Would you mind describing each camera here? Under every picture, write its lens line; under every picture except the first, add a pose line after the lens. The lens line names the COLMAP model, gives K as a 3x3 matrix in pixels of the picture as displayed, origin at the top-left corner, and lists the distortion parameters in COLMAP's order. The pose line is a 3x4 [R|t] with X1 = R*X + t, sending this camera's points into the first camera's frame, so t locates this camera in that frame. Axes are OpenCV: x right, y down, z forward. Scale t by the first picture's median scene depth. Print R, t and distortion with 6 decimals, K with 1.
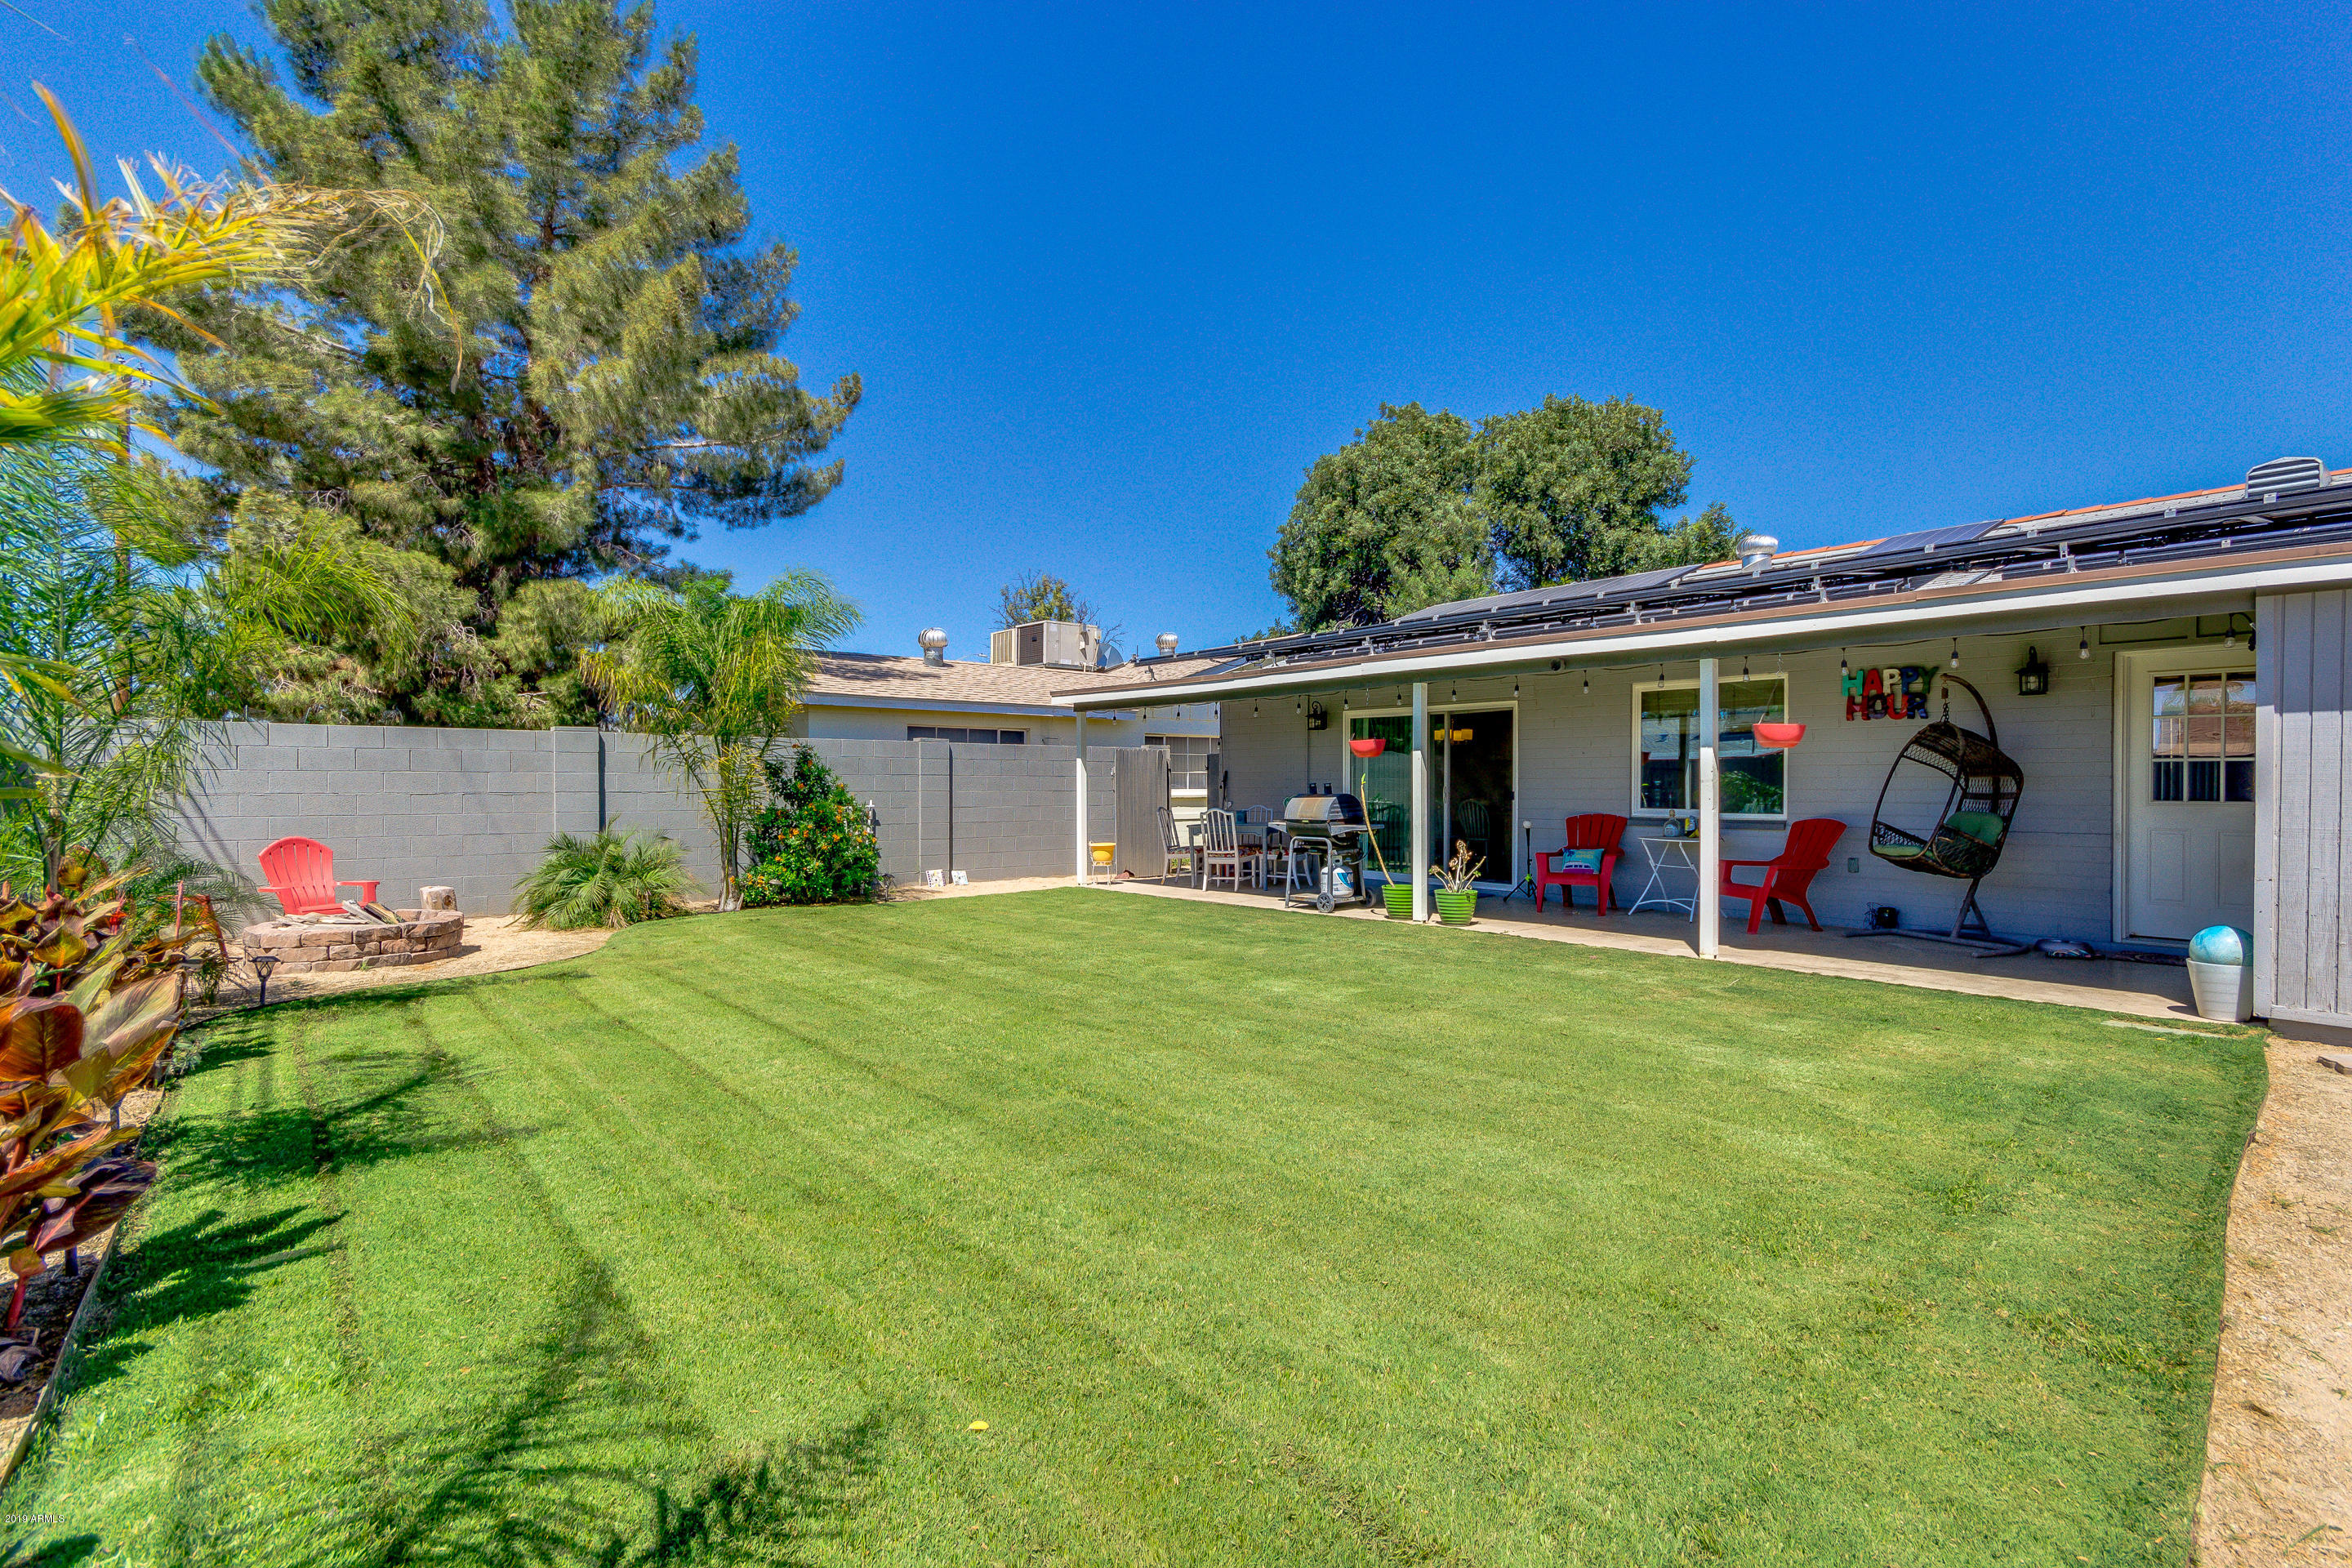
lens RADIAL K [[1063.6, 0, 1176.0], [0, 1063.6, 784.0], [0, 0, 1]] dist [0.000894, 0.000237]
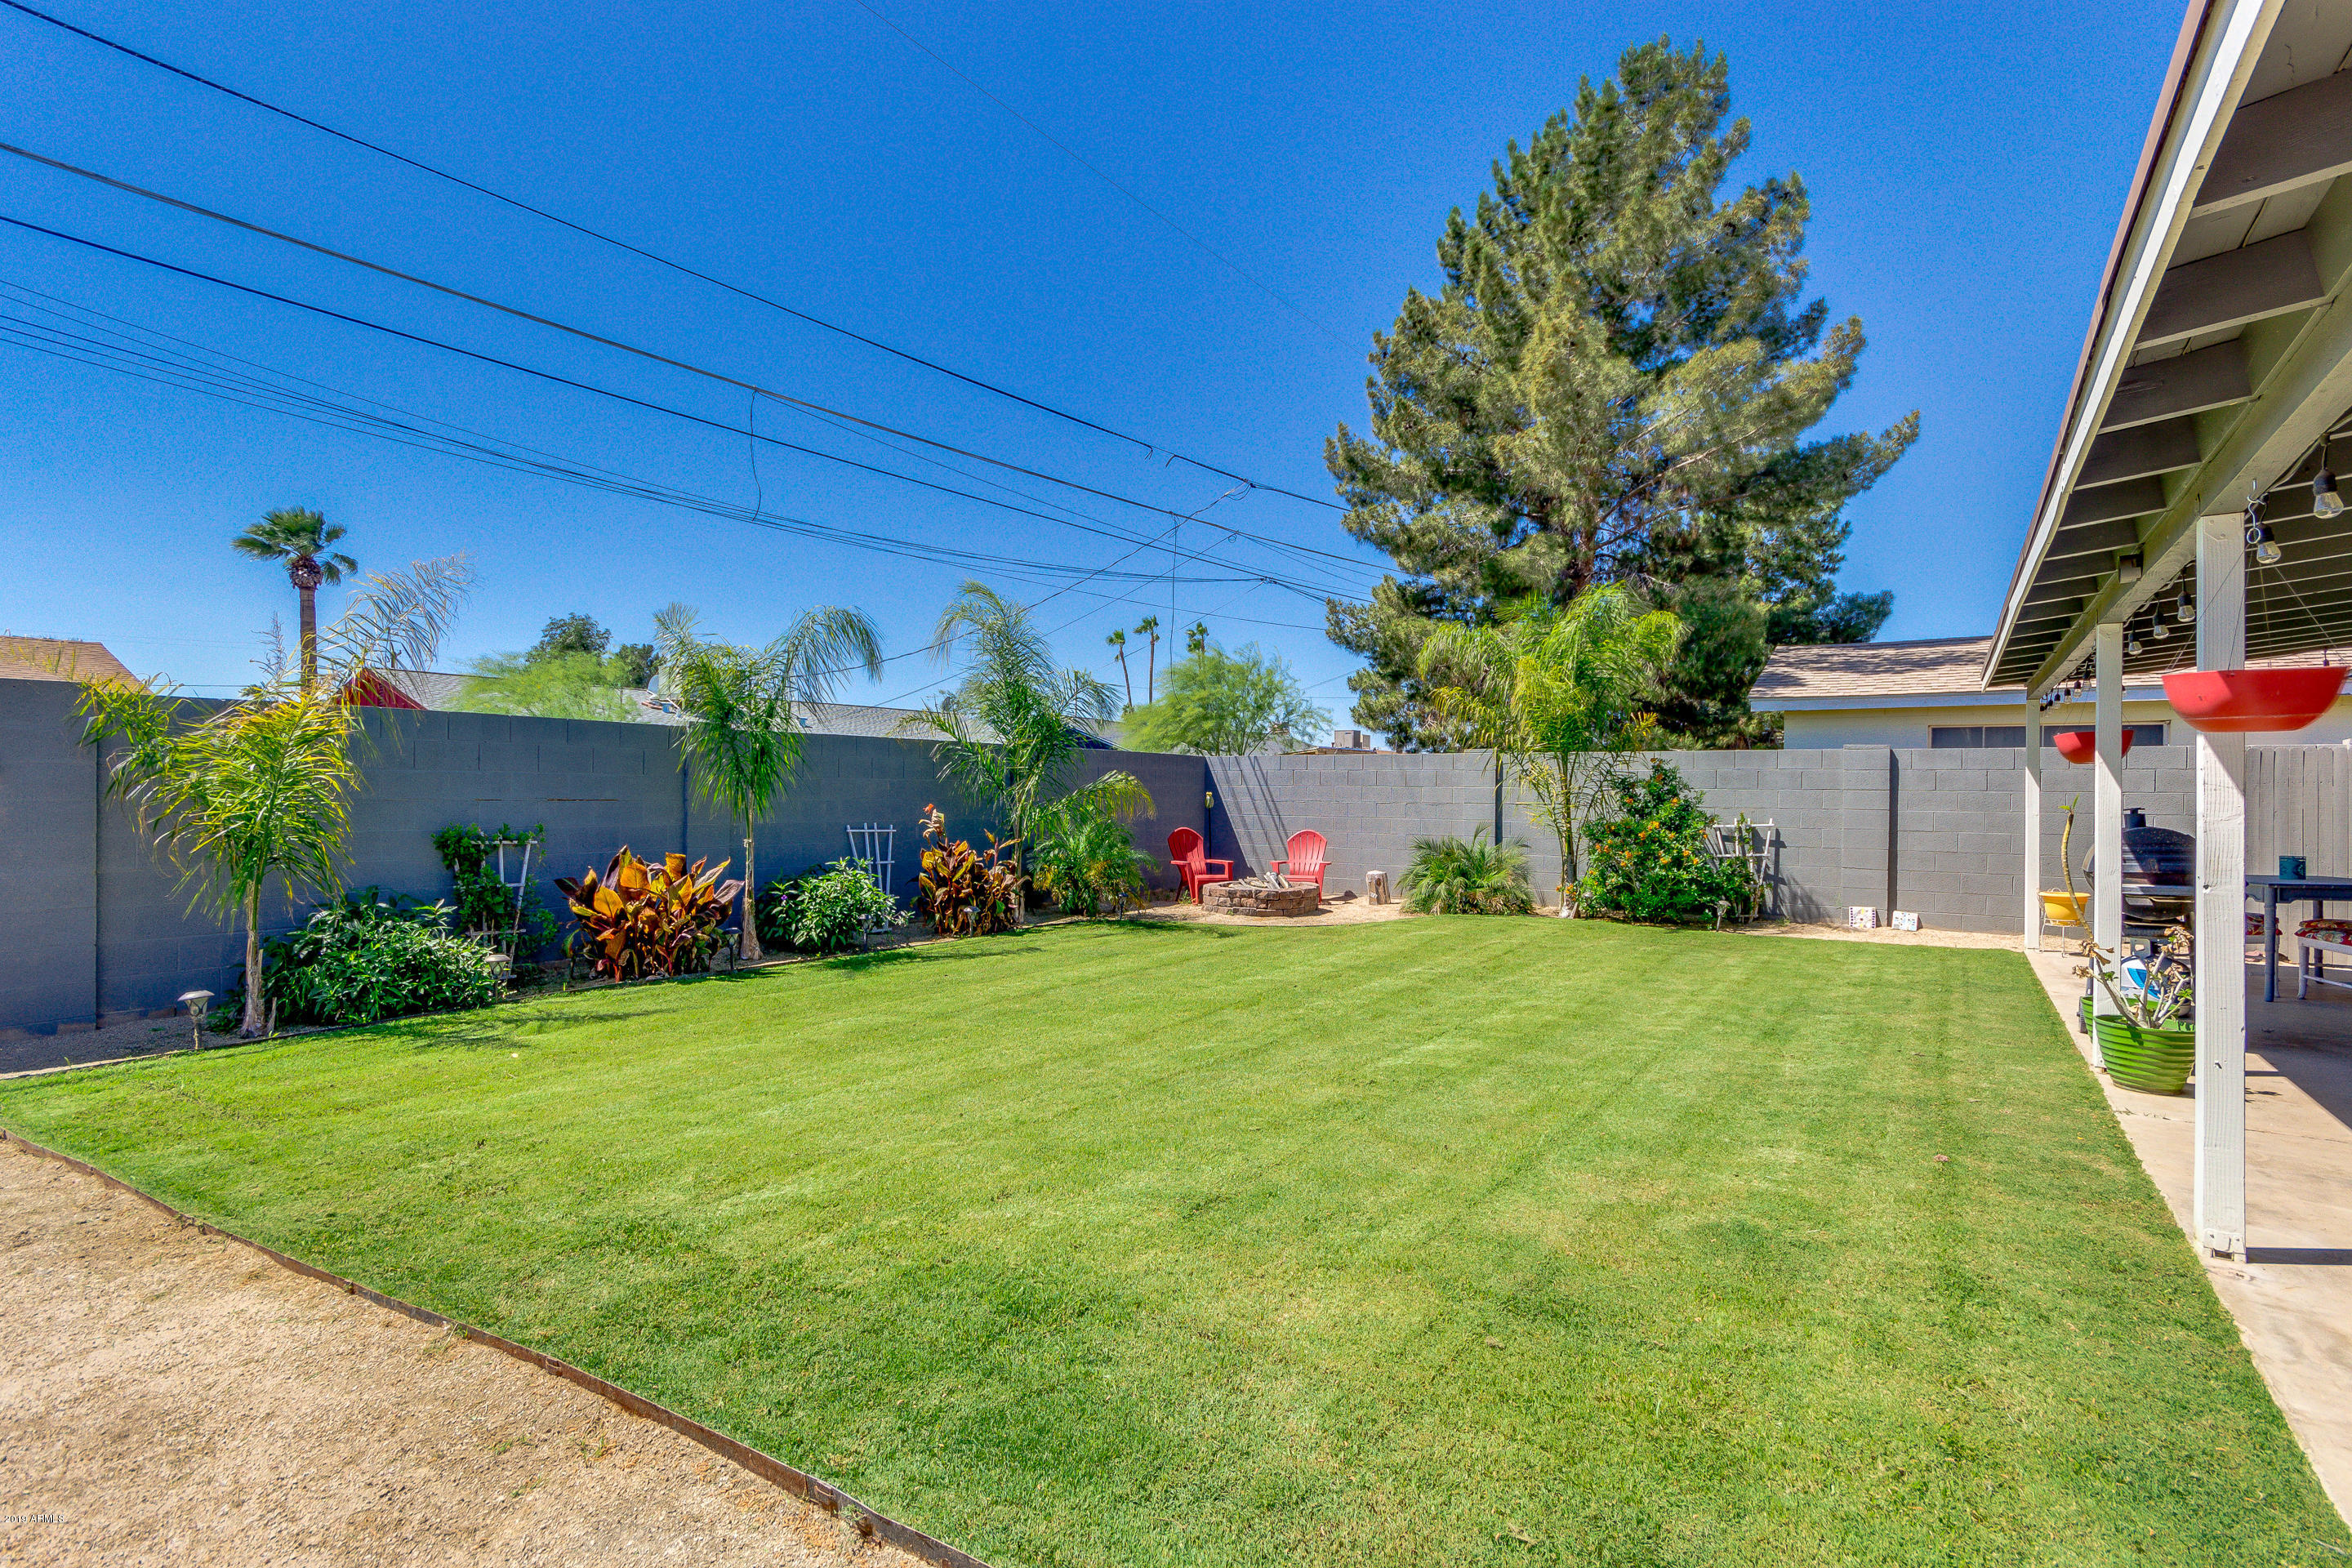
lens RADIAL K [[1078.8, 0, 1188.3], [0, 1078.8, 785.6], [0, 0, 1]] dist [0.000741, 0.000306]
pose [[0.266547, -0.002727, -0.963818, 0.634061], [-0.004380, 0.999982, -0.004040, -0.009095], [0.963812, 0.005298, 0.266530, 0.420376]]
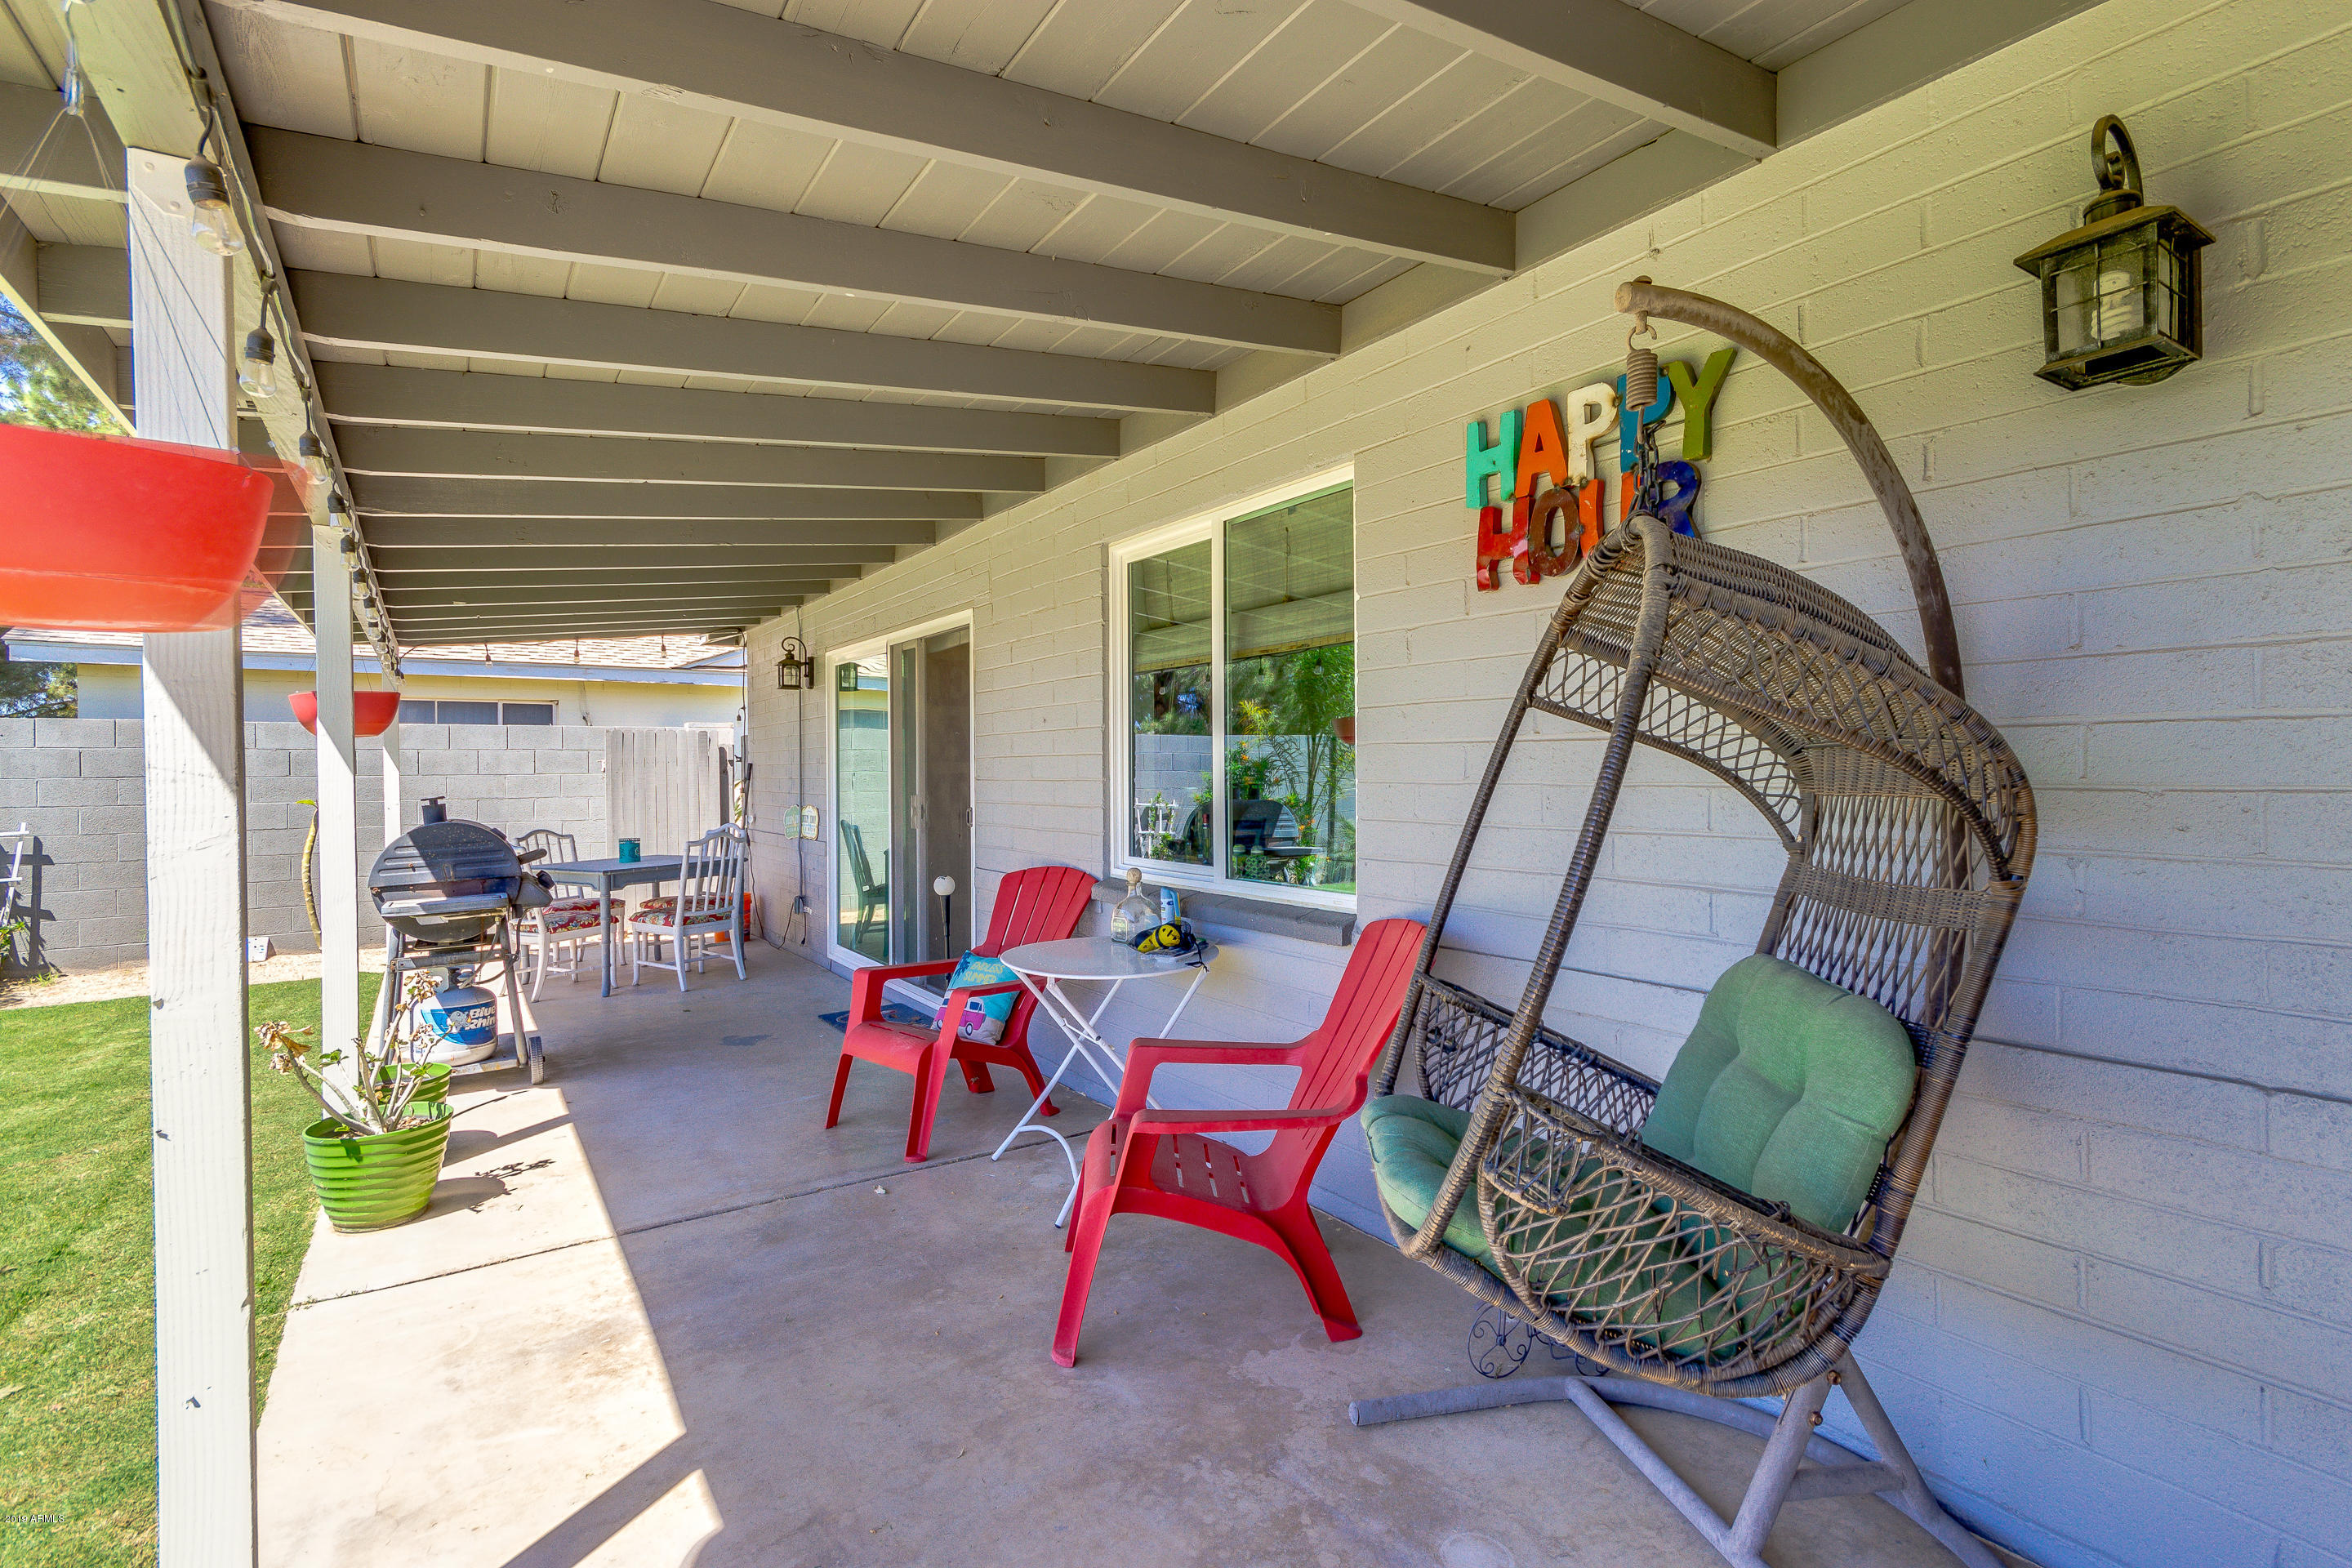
lens RADIAL K [[1078.8, 0, 1188.3], [0, 1078.8, 785.6], [0, 0, 1]] dist [0.000741, 0.000306]
pose [[0.996772, -0.009161, -0.079757, 0.550038], [0.010573, 0.999794, 0.017300, -0.010923], [0.079582, -0.018088, 0.996664, 0.666041]]
